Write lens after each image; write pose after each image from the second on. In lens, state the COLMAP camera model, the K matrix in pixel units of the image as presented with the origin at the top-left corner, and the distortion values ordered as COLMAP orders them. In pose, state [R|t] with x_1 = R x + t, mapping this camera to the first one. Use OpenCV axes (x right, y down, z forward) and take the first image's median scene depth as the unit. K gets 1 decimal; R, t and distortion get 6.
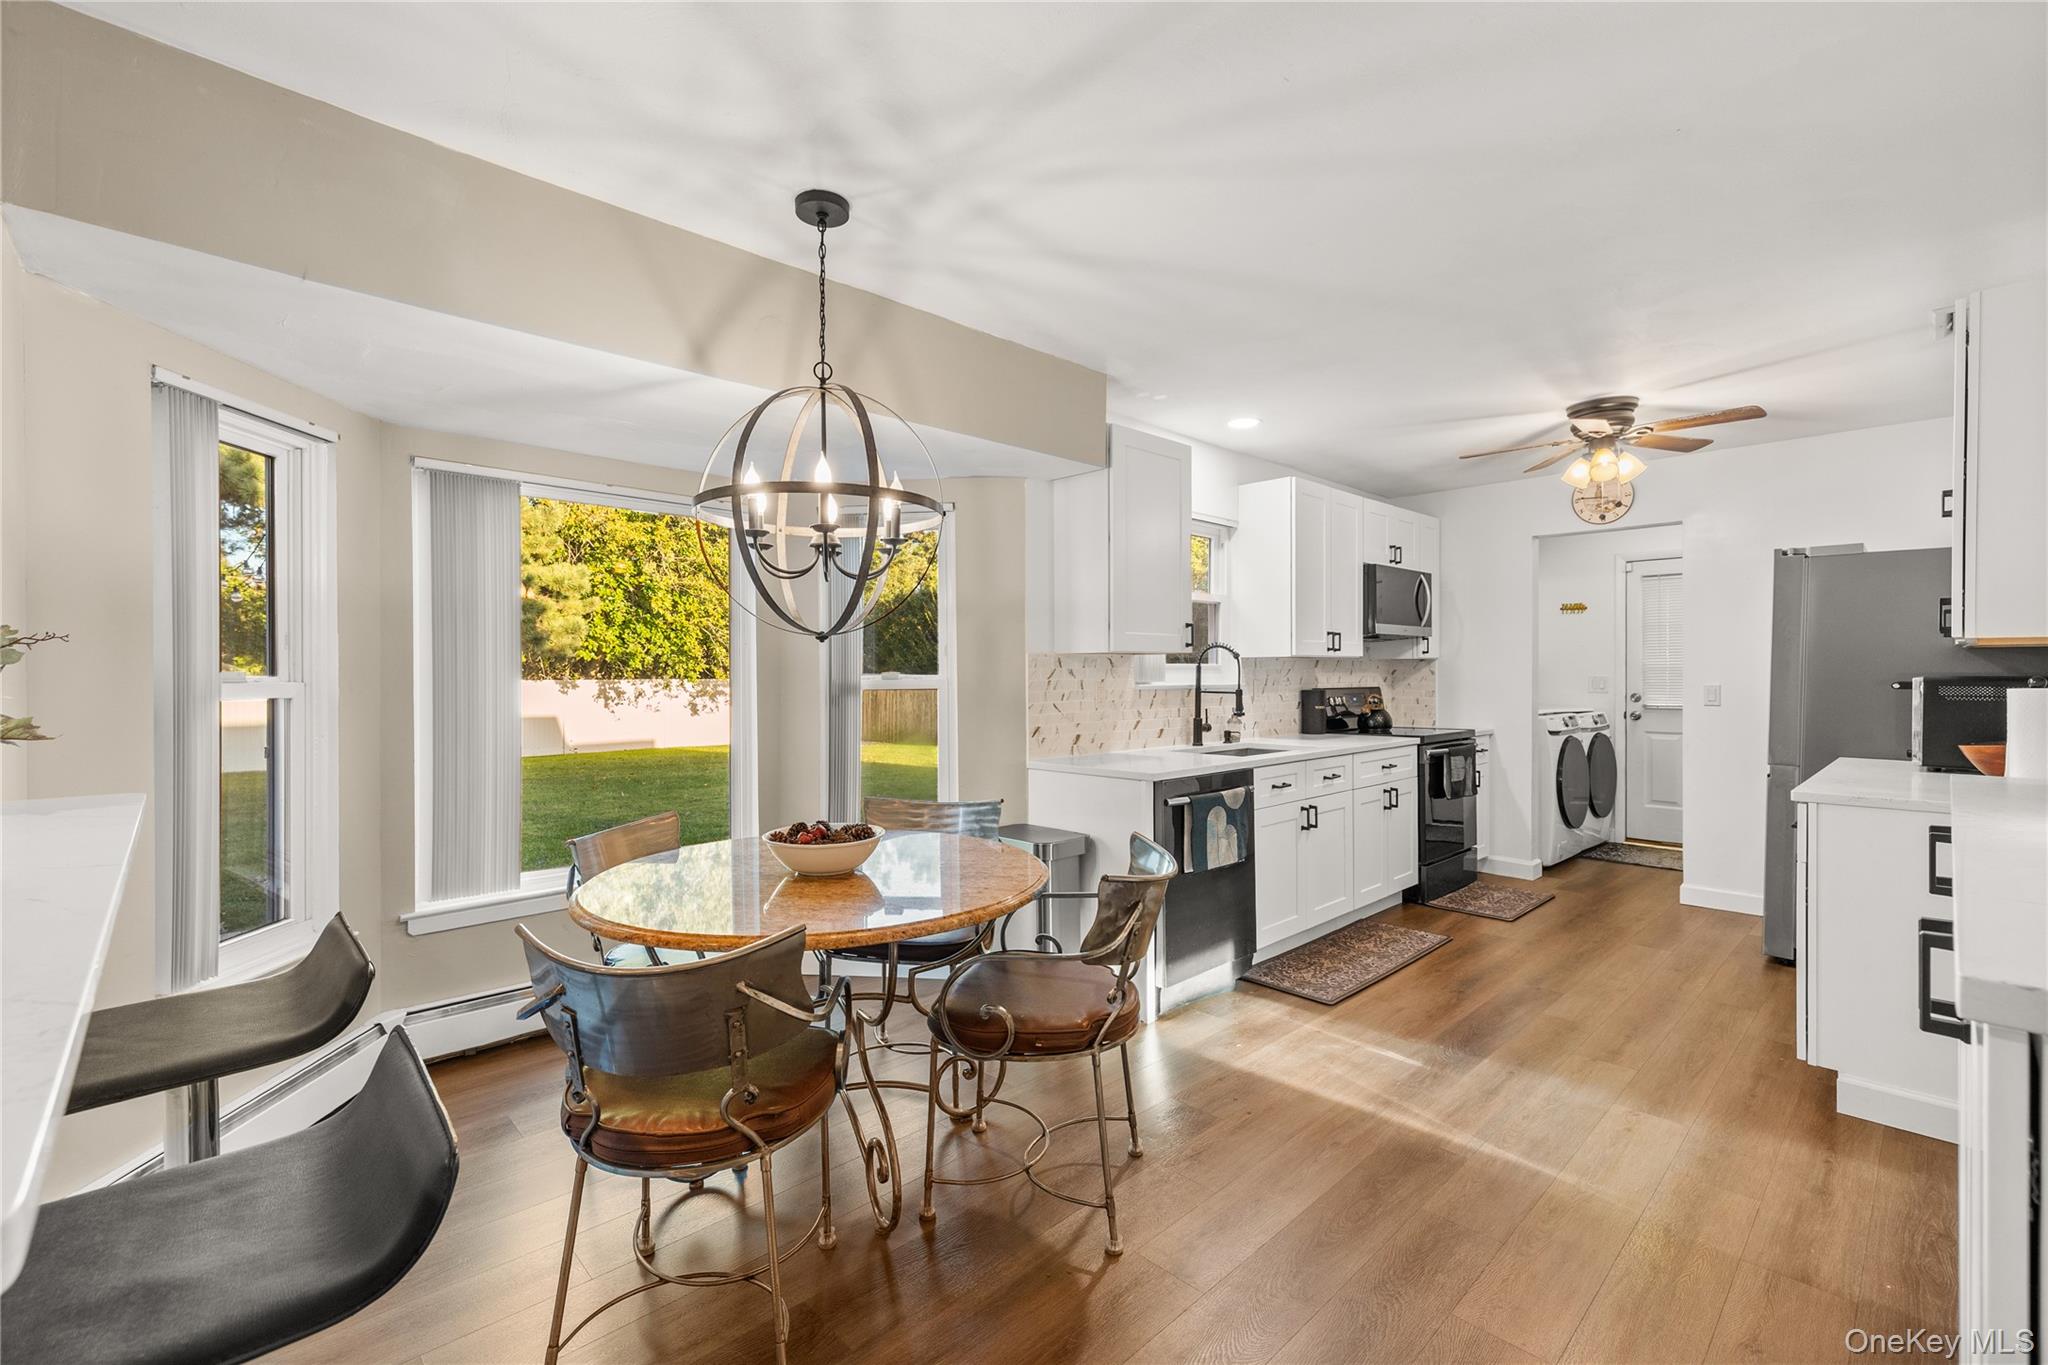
lens RADIAL K [[883.9, 0, 995.8], [0, 883.9, 695.4], [0, 0, 1]] dist [-0.001435, -0.000108]
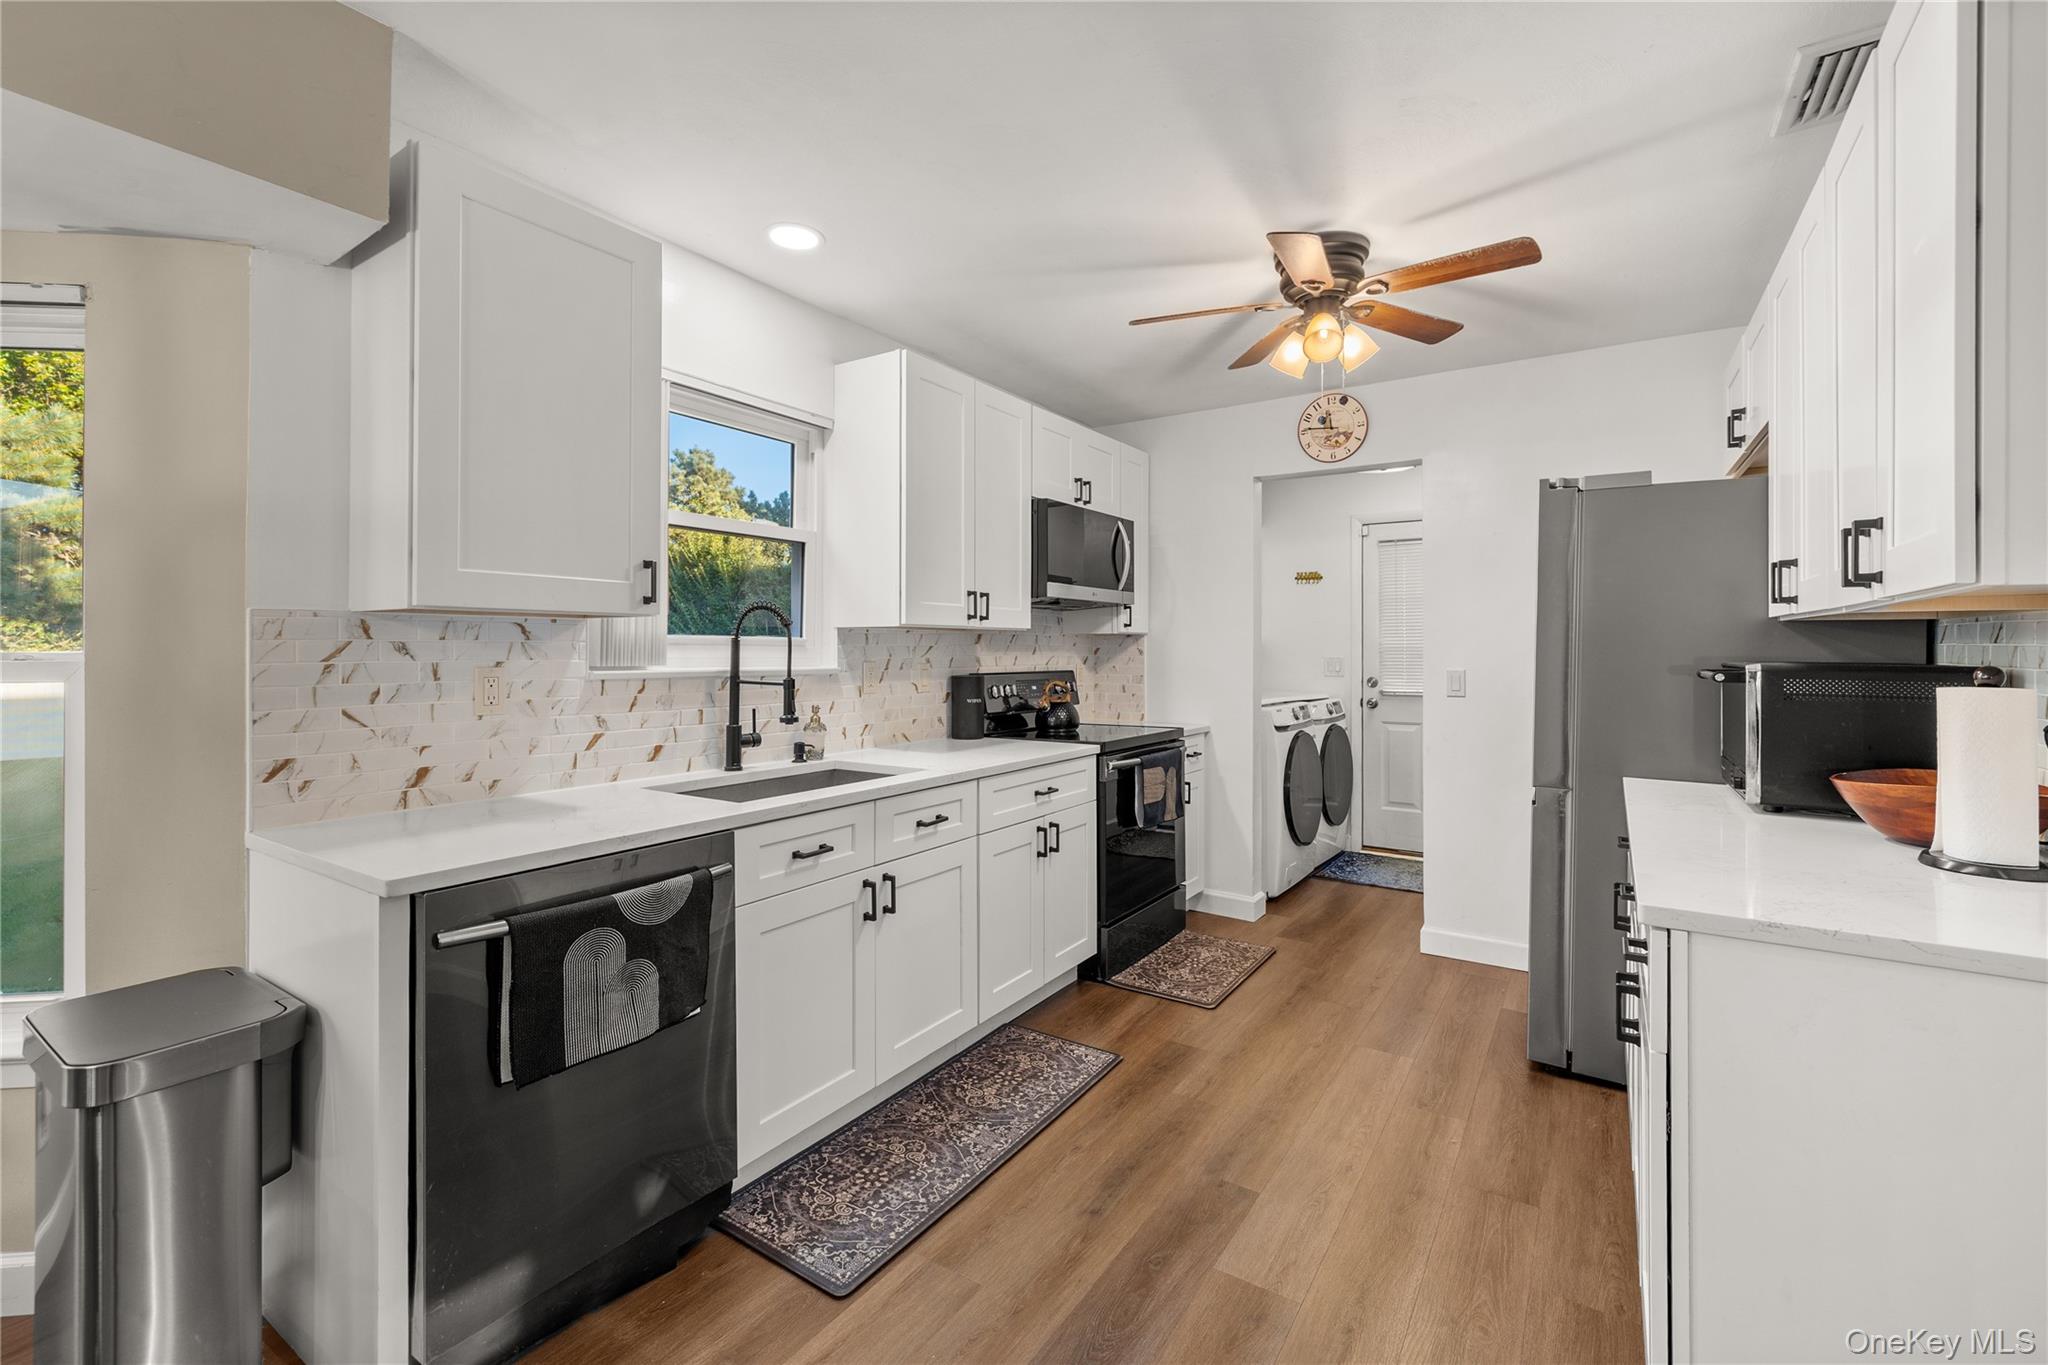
lens RADIAL K [[878.0, 0, 1011.5], [0, 878.0, 668.5], [0, 0, 1]] dist [0.000523, -0.000029]
pose [[0.973169, 0.001159, 0.230088, 0.248174], [-0.000189, 0.999991, -0.004239, -0.009670], [-0.230091, 0.004082, 0.973161, 0.332168]]
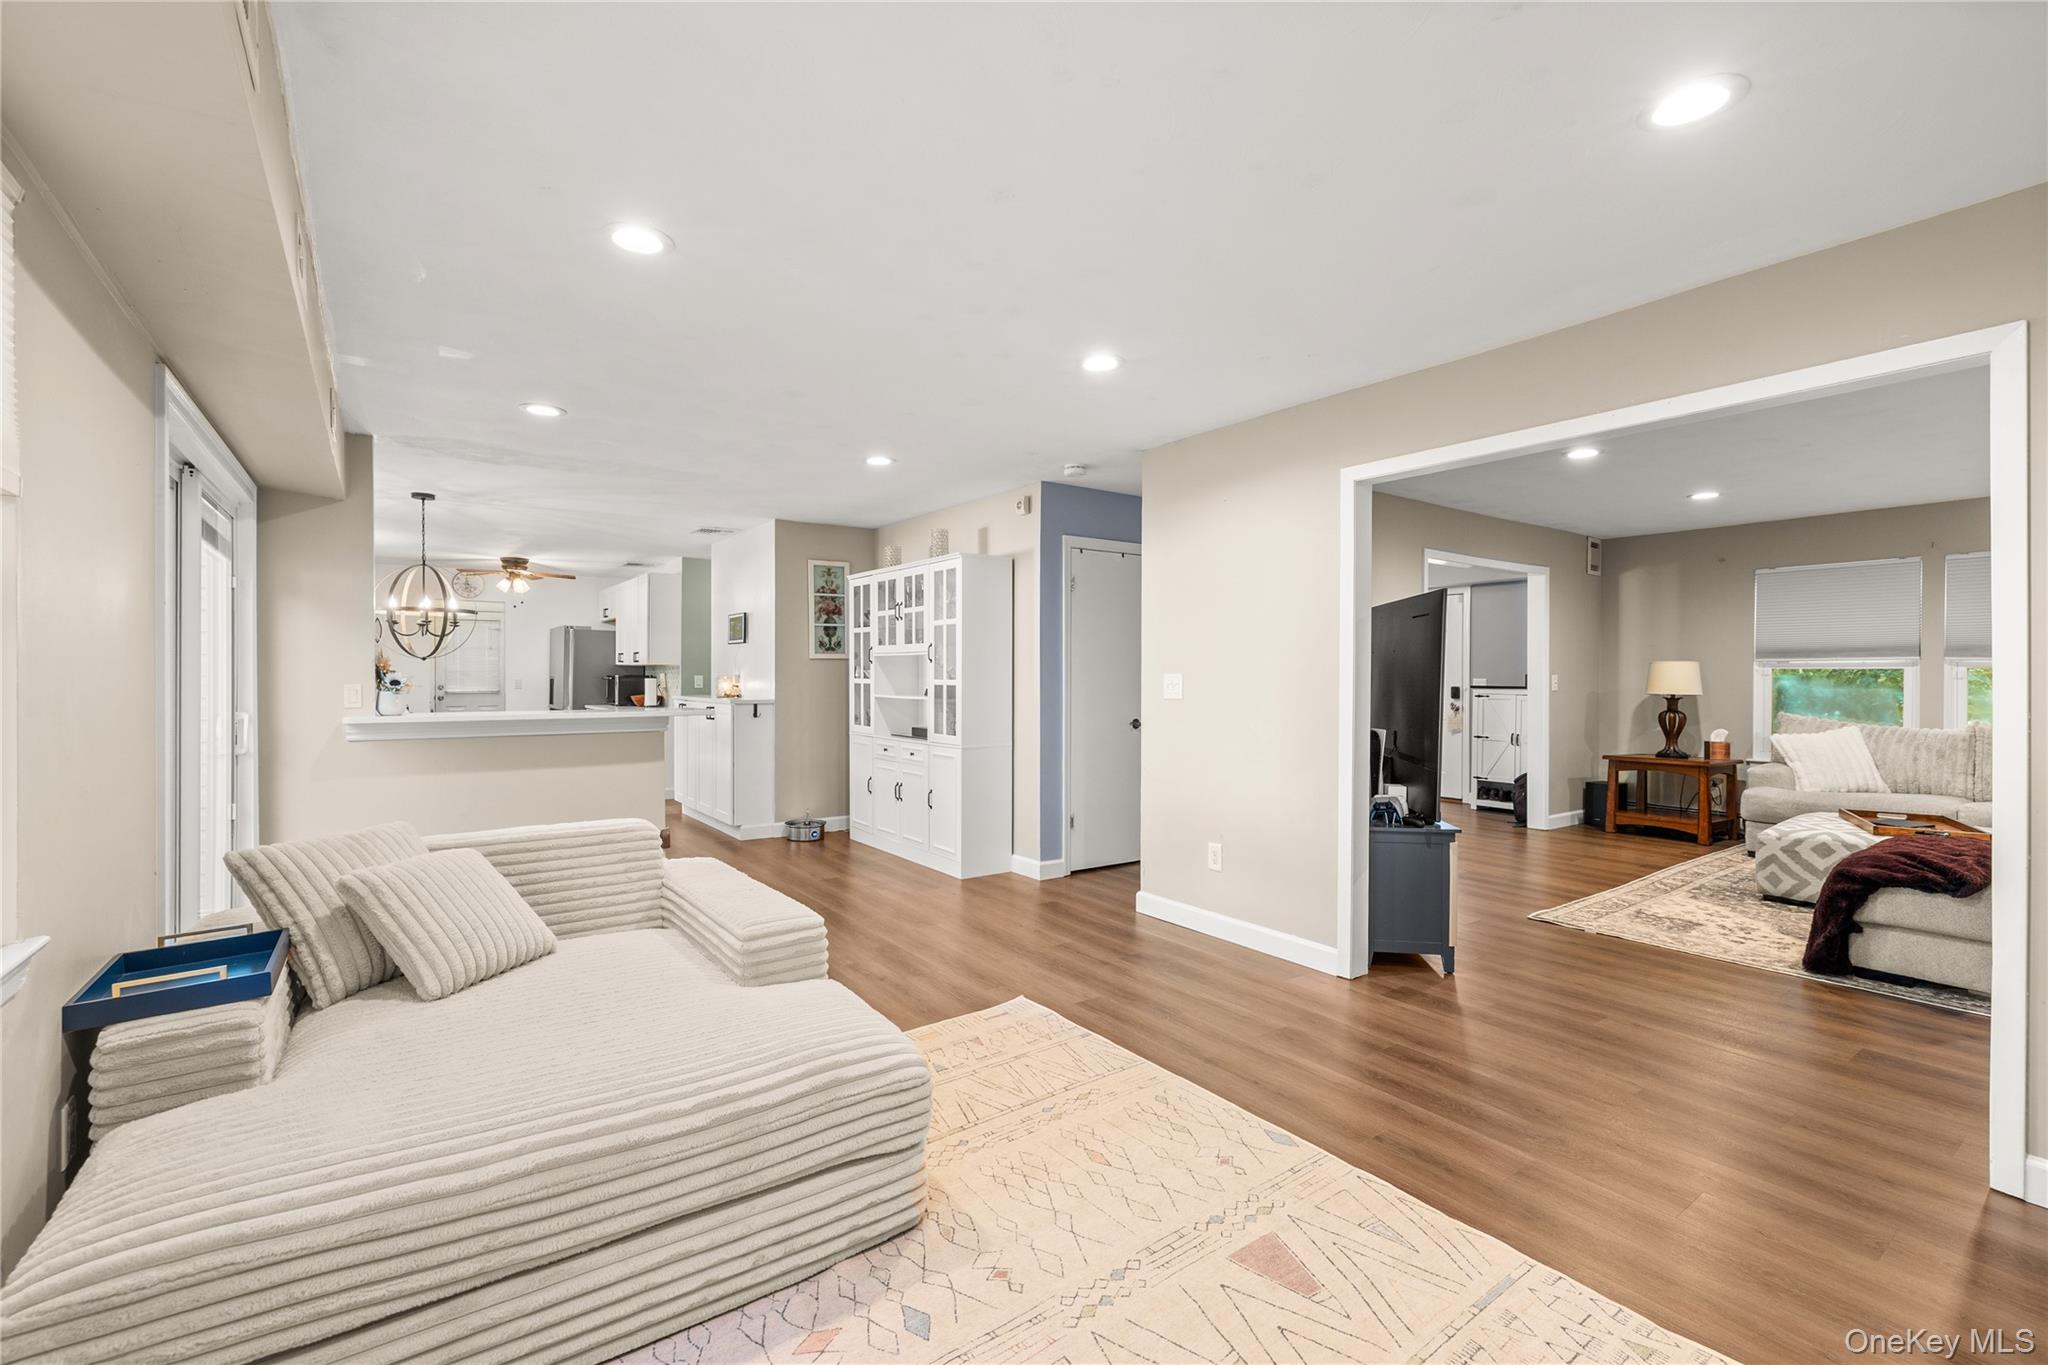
lens RADIAL K [[878.0, 0, 1011.5], [0, 878.0, 668.5], [0, 0, 1]] dist [0.000523, -0.000029]
pose [[0.138070, 0.011190, 0.990359, -1.131053], [0.017256, 0.999757, -0.013702, 0.011298], [-0.990272, 0.018981, 0.137843, -0.485702]]
